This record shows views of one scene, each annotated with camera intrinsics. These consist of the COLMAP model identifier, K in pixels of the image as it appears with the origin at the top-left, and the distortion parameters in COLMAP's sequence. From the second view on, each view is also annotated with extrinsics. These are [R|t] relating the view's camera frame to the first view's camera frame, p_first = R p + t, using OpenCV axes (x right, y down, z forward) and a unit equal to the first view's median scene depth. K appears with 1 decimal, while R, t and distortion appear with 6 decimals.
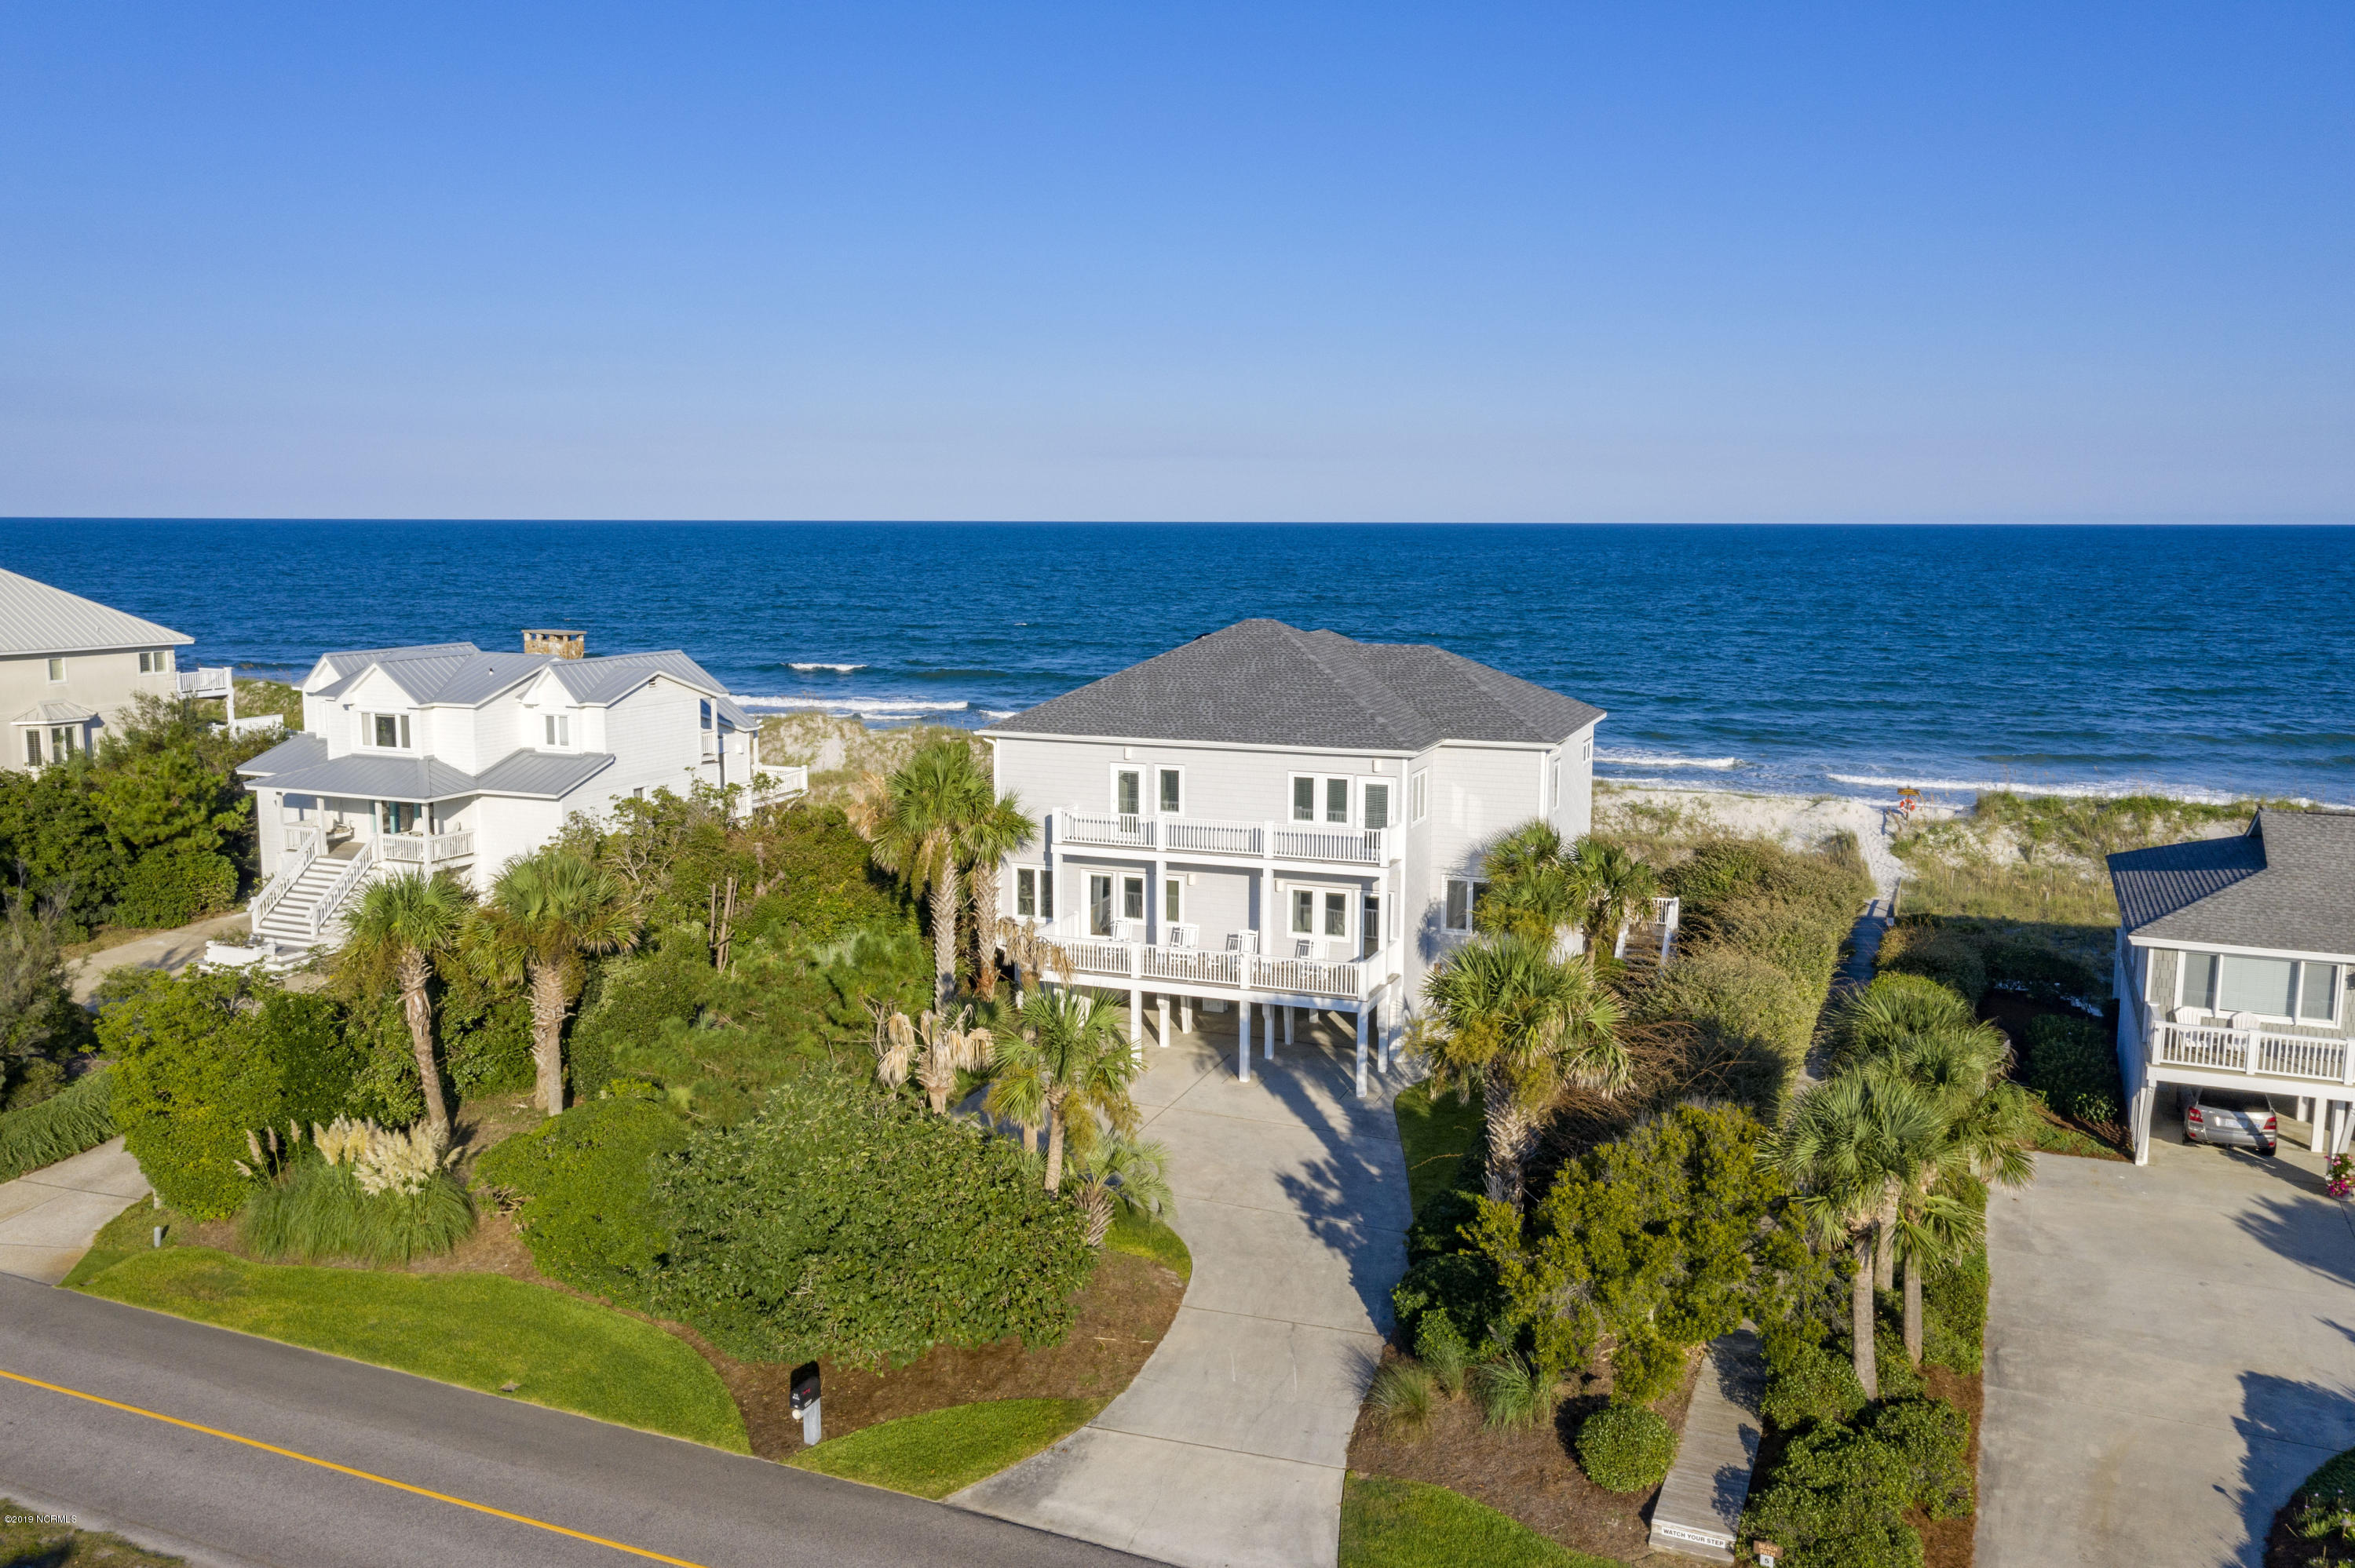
lens RADIAL K [[1900.6, 0, 1177.5], [0, 1900.6, 784.0], [0, 0, 1]] dist [-0.000285, 0.007885]
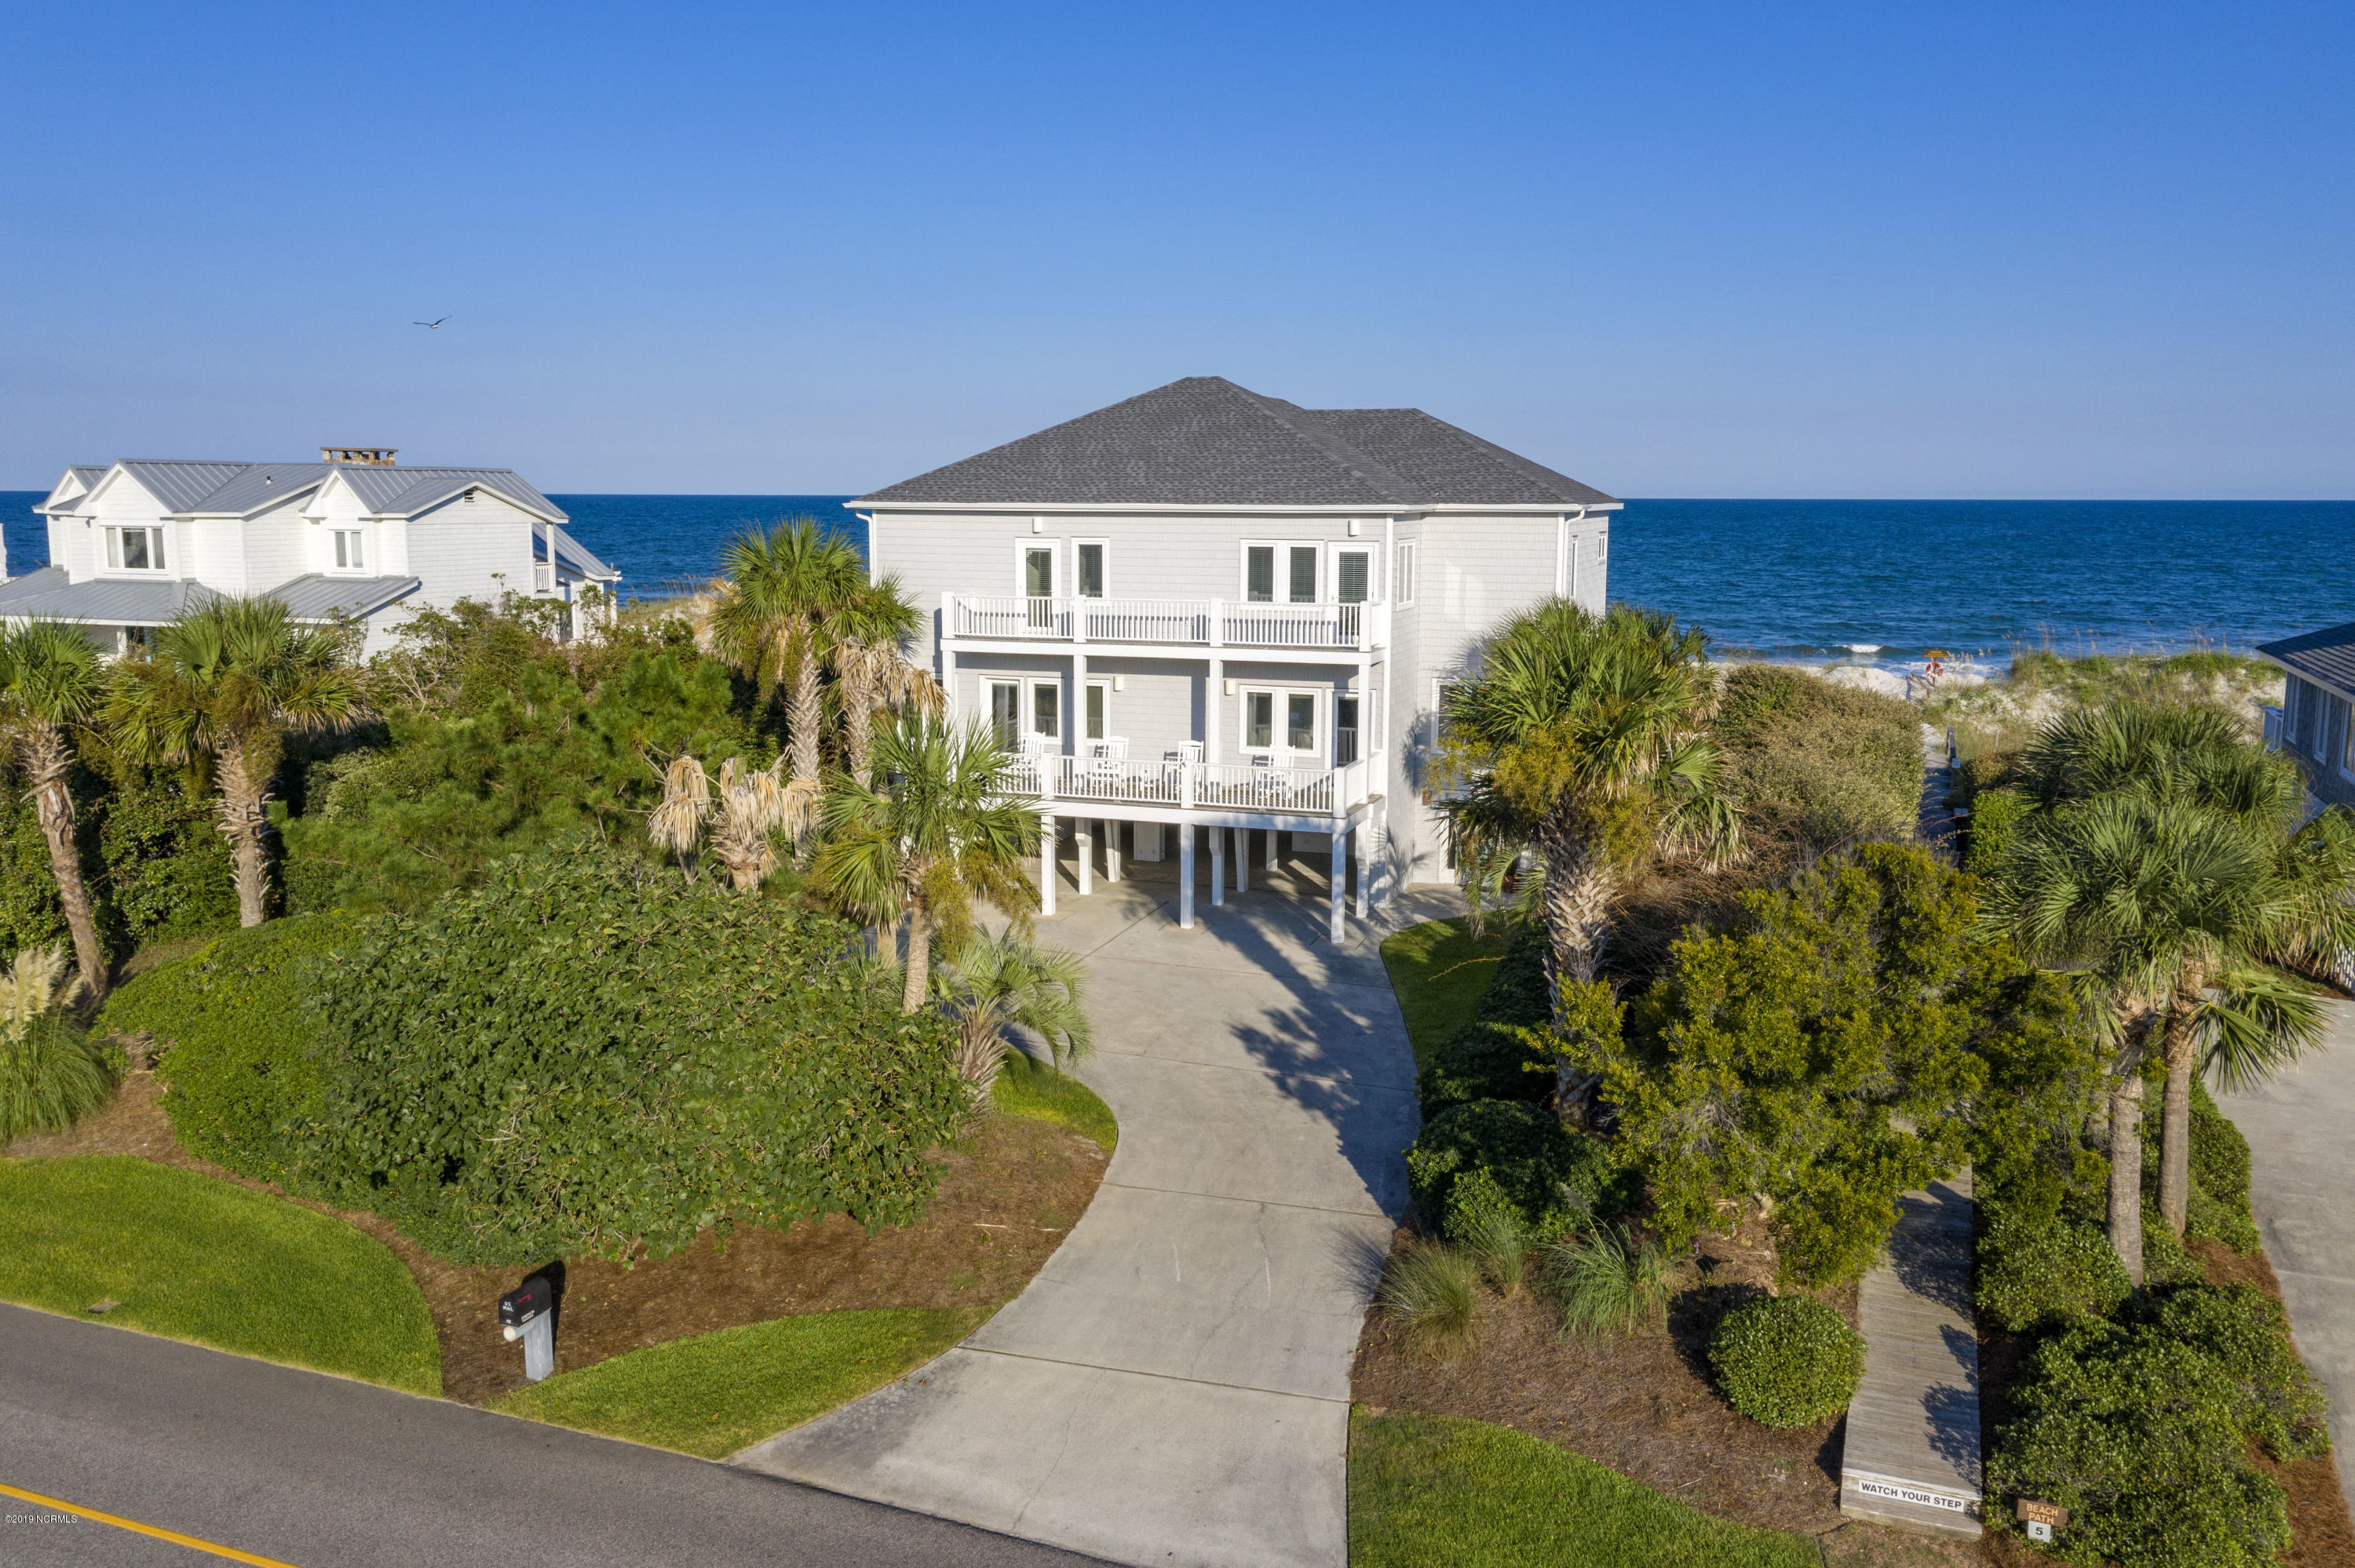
lens RADIAL K [[1900.6, 0, 1177.5], [0, 1900.6, 784.0], [0, 0, 1]] dist [-0.000285, 0.007885]
pose [[0.999395, -0.004781, 0.034459, 0.006839], [0.004367, 0.999917, 0.012084, 0.128878], [-0.034514, -0.011926, 0.999333, 0.323959]]
